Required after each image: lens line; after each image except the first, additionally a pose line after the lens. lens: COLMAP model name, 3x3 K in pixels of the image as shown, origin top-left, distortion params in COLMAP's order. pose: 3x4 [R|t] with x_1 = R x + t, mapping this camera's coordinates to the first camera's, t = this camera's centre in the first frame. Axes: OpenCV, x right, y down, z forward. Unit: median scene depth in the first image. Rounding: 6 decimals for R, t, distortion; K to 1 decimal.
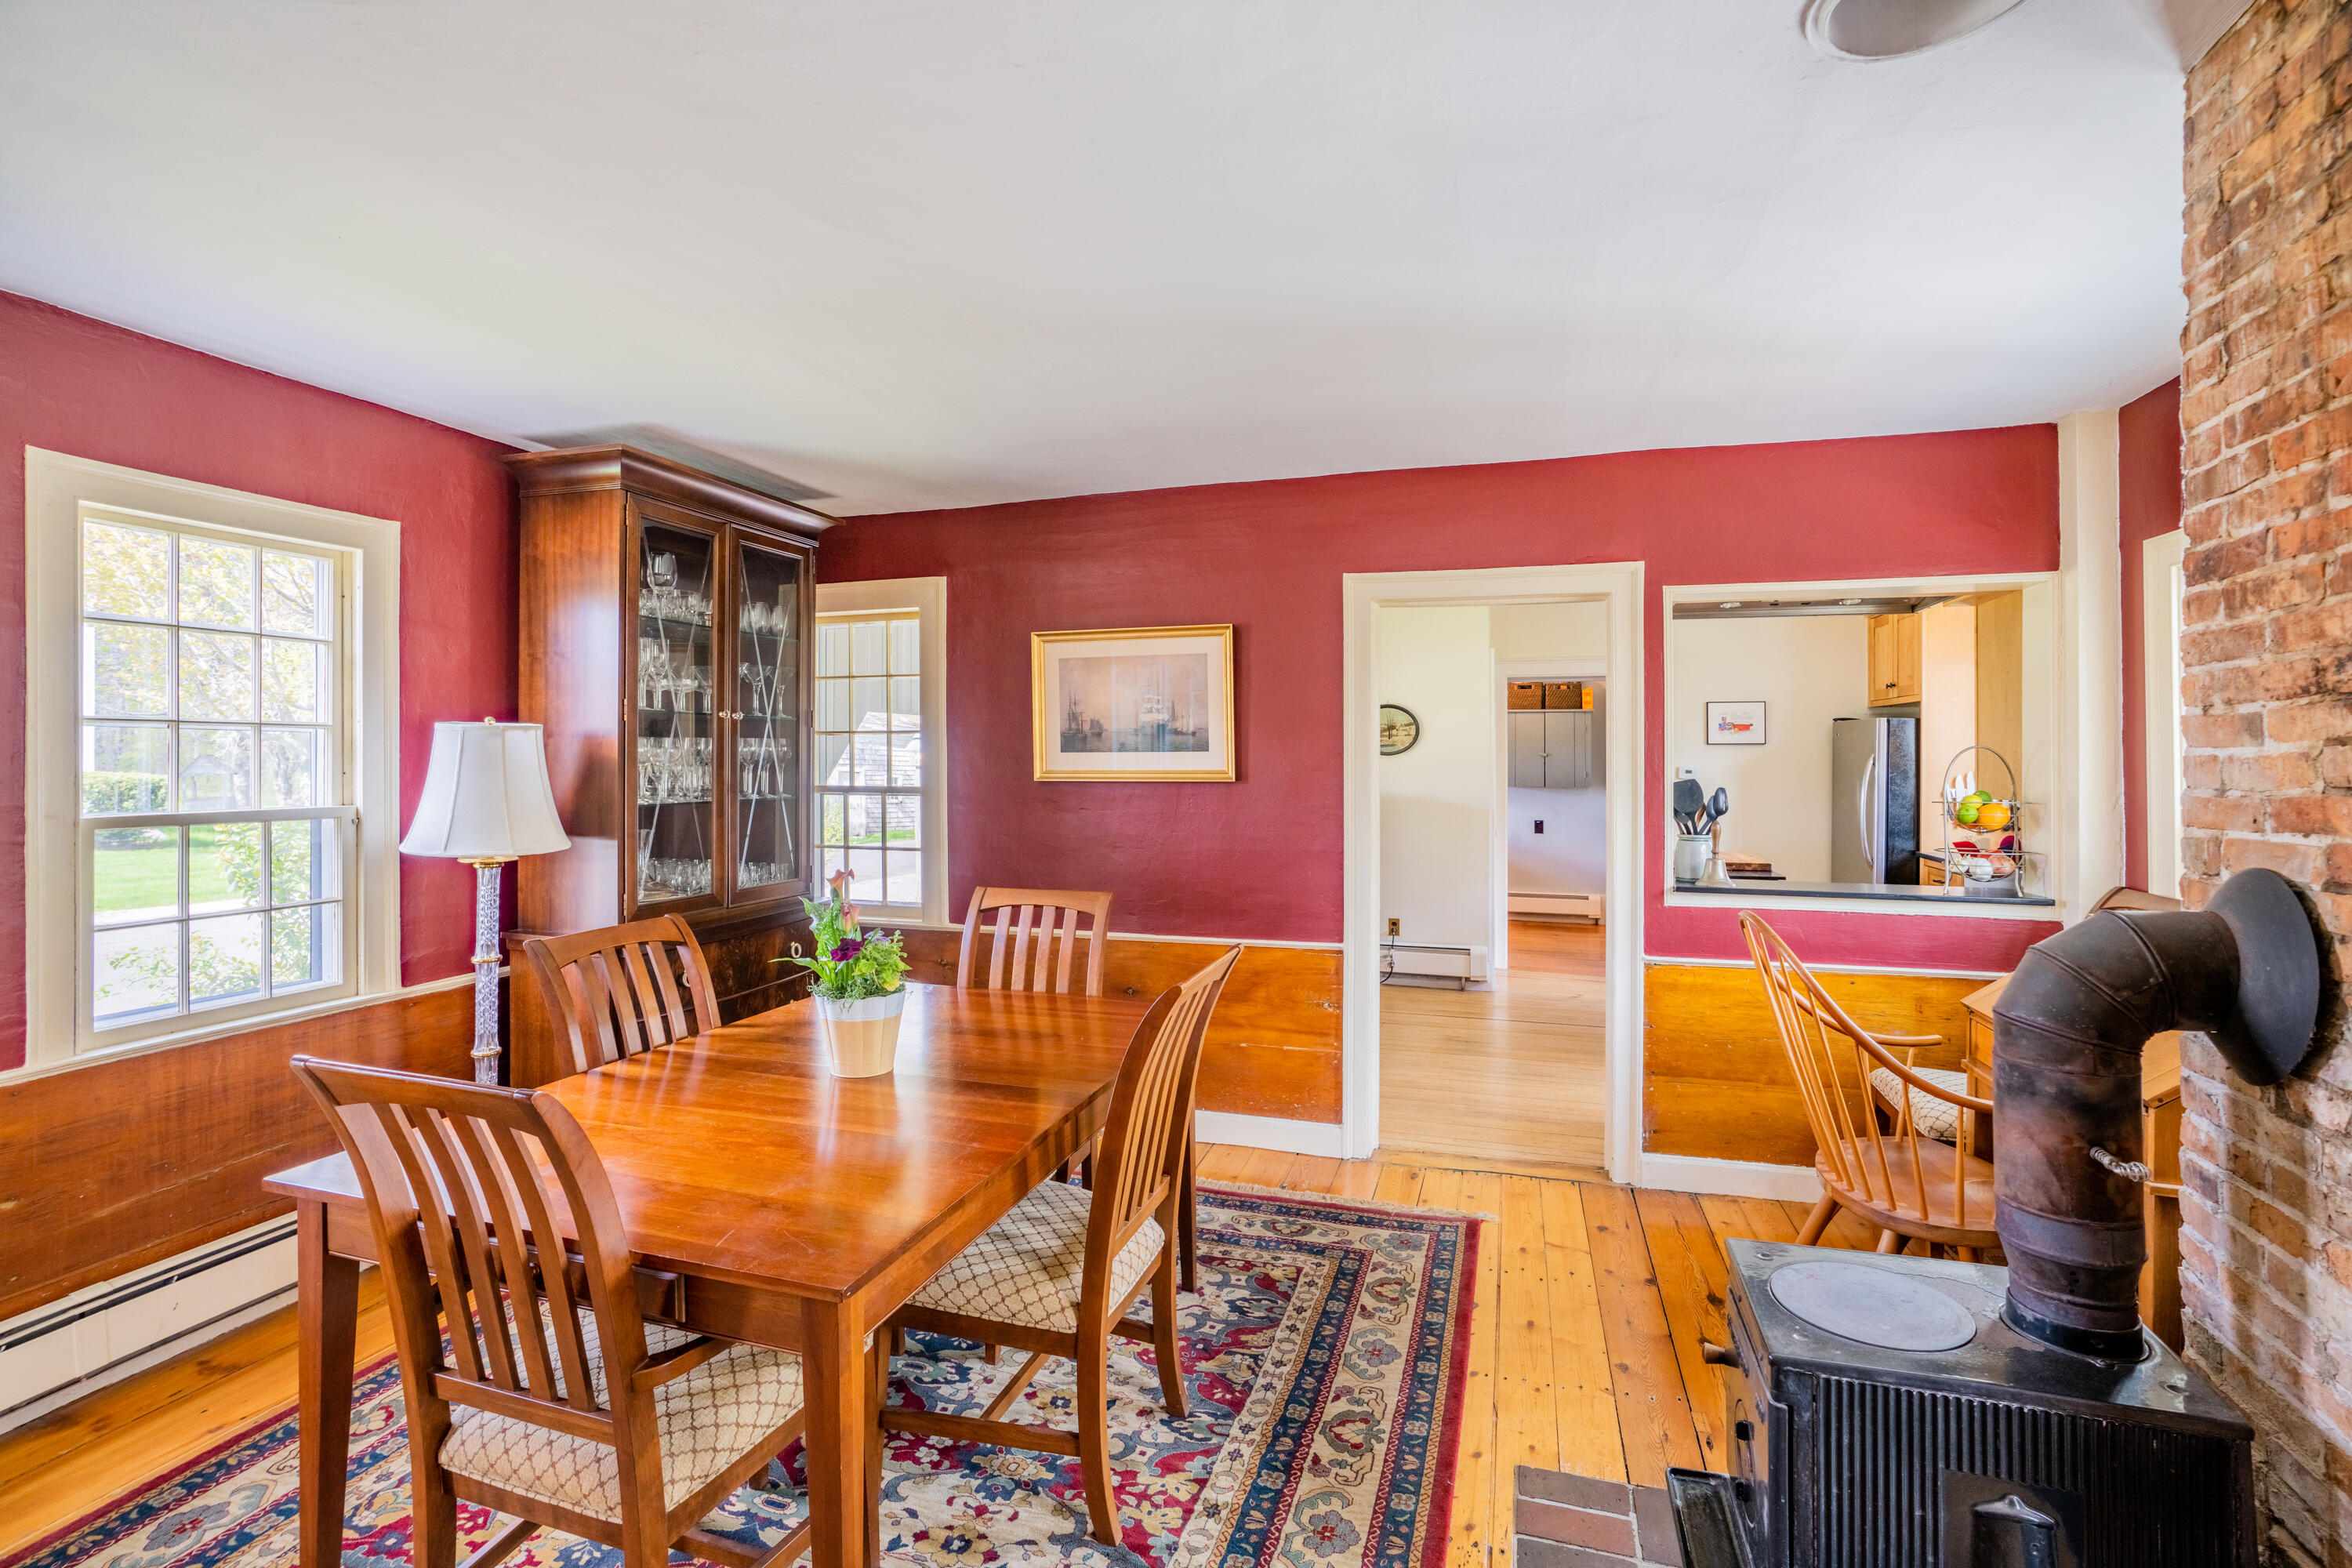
lens RADIAL K [[1097.7, 0, 1175.7], [0, 1097.7, 759.2], [0, 0, 1]] dist [-0.058127, 0.035006]
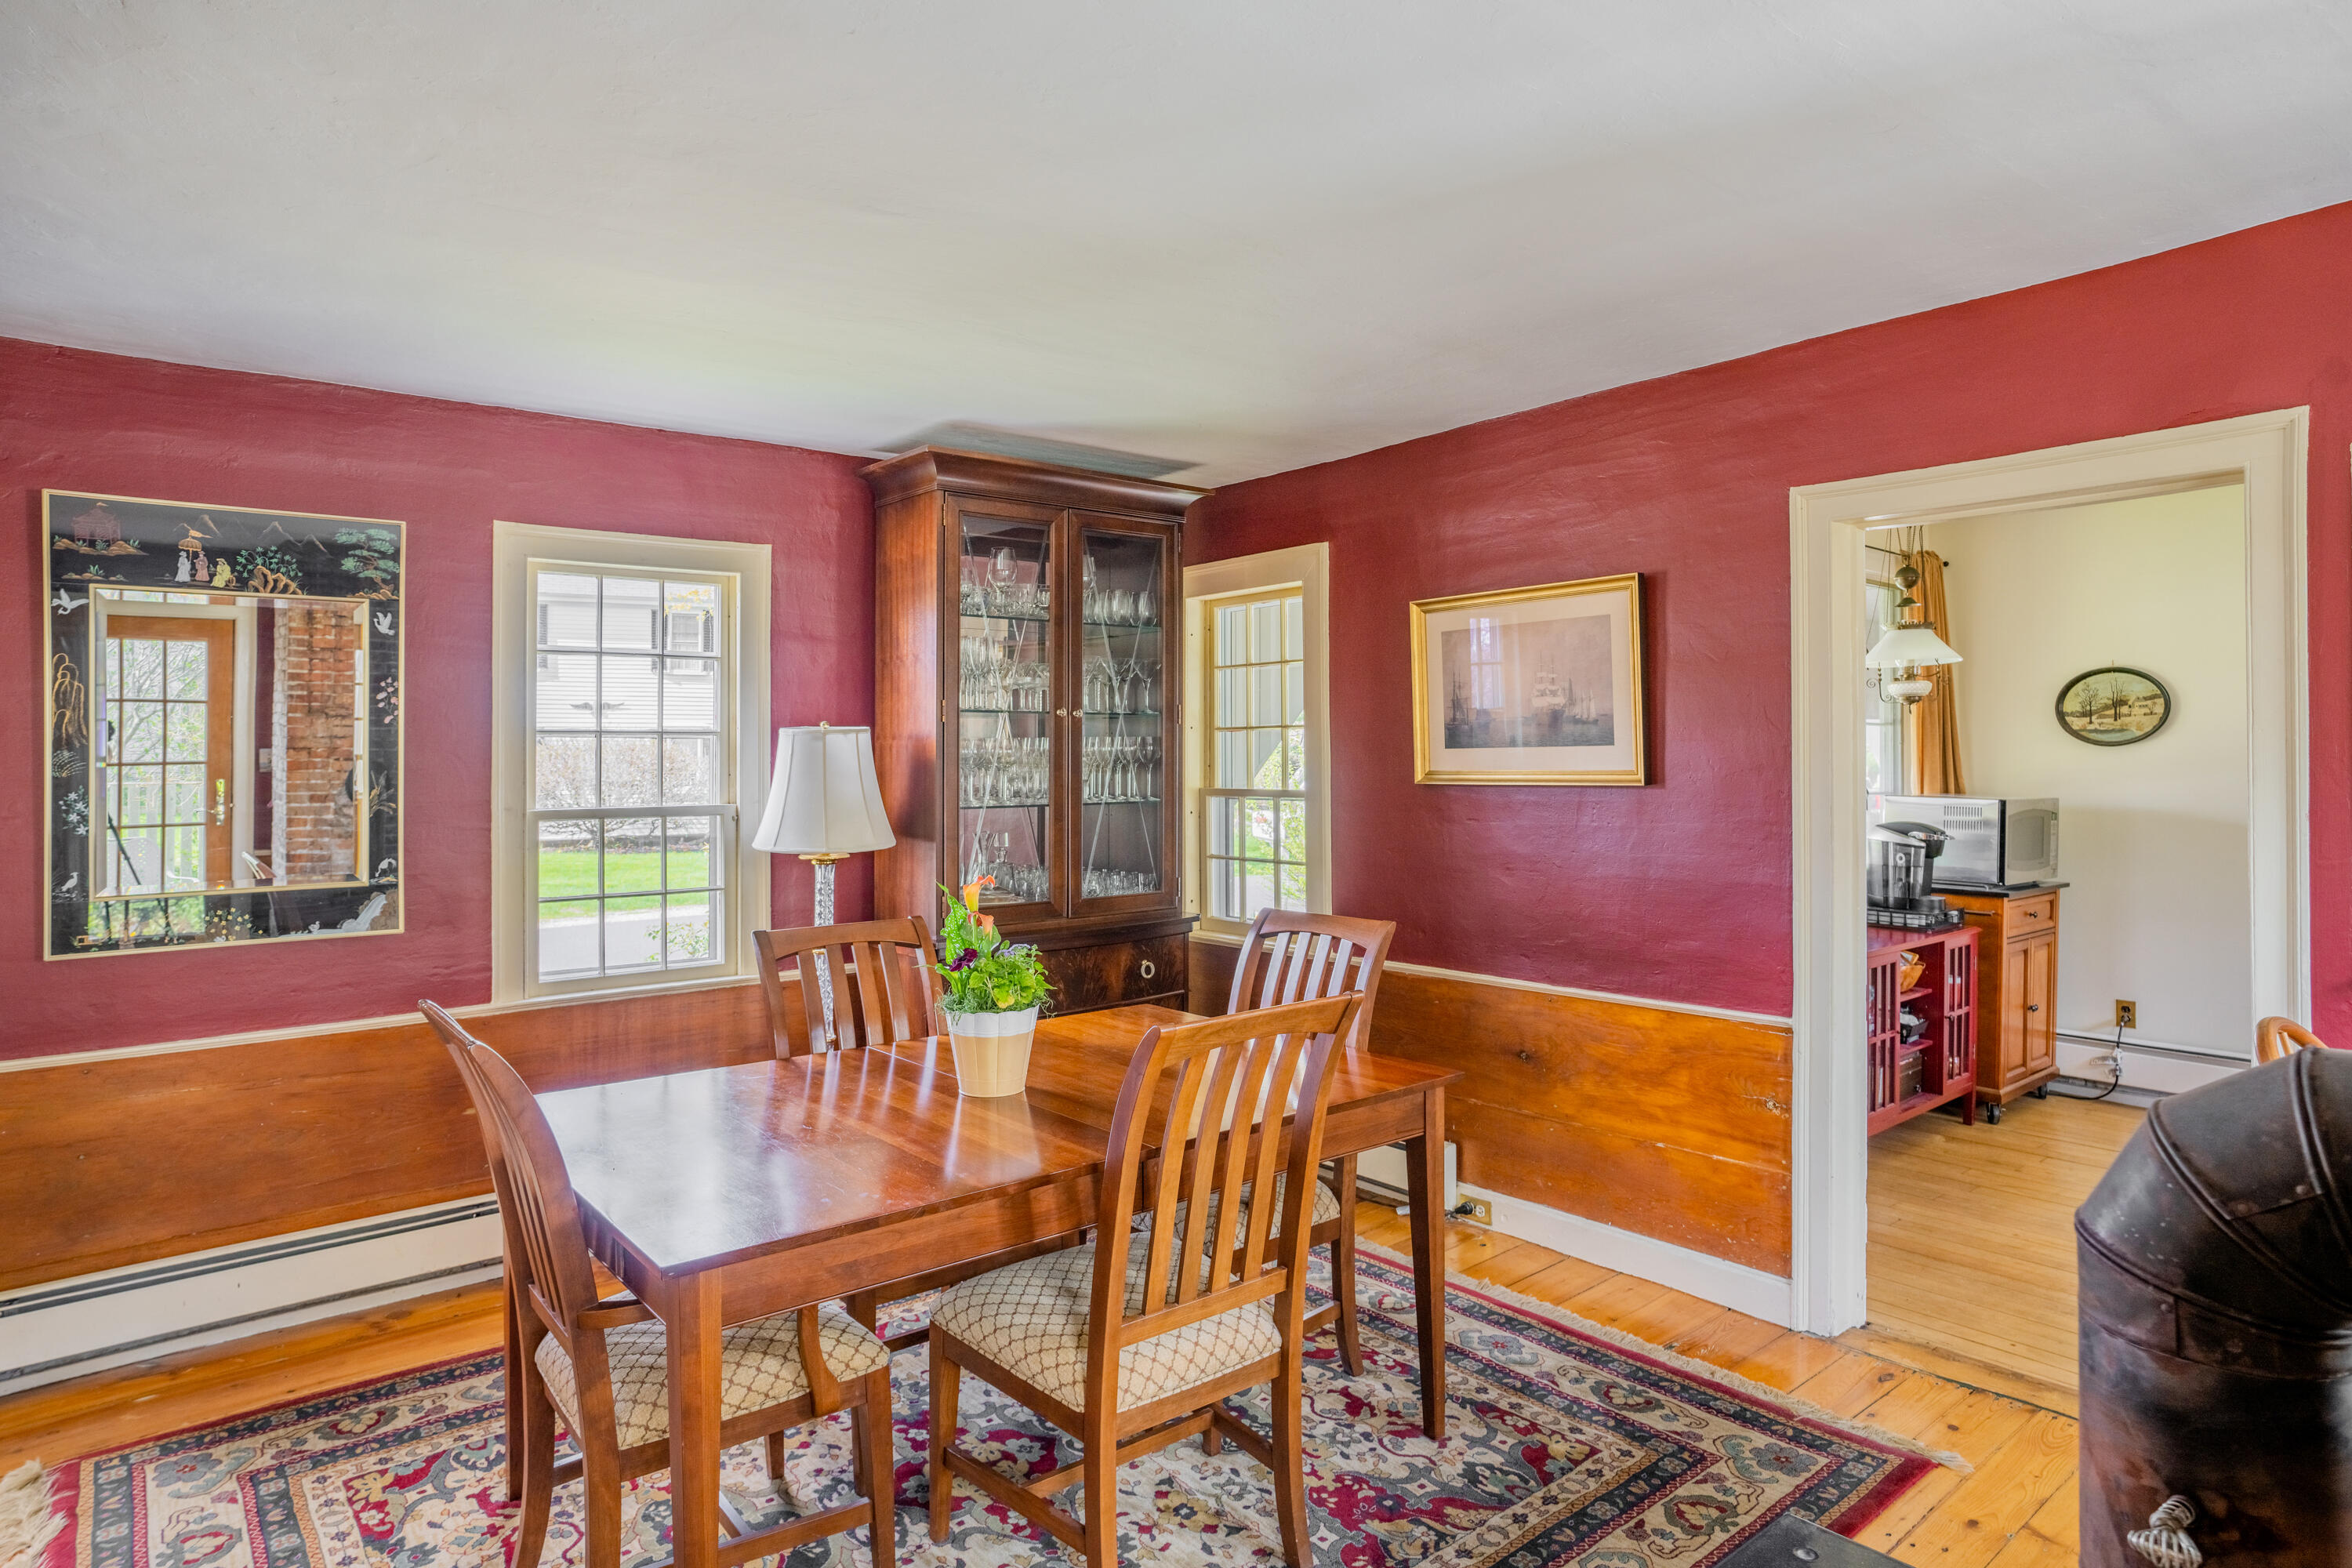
lens RADIAL K [[1354.5, 0, 1175.4], [0, 1354.5, 755.2], [0, 0, 1]] dist [-0.040142, 0.026761]
pose [[0.832120, -0.008606, -0.554529, 0.357999], [0.007579, 0.999963, -0.004147, 0.001438], [0.554544, -0.000752, 0.832154, 0.084790]]
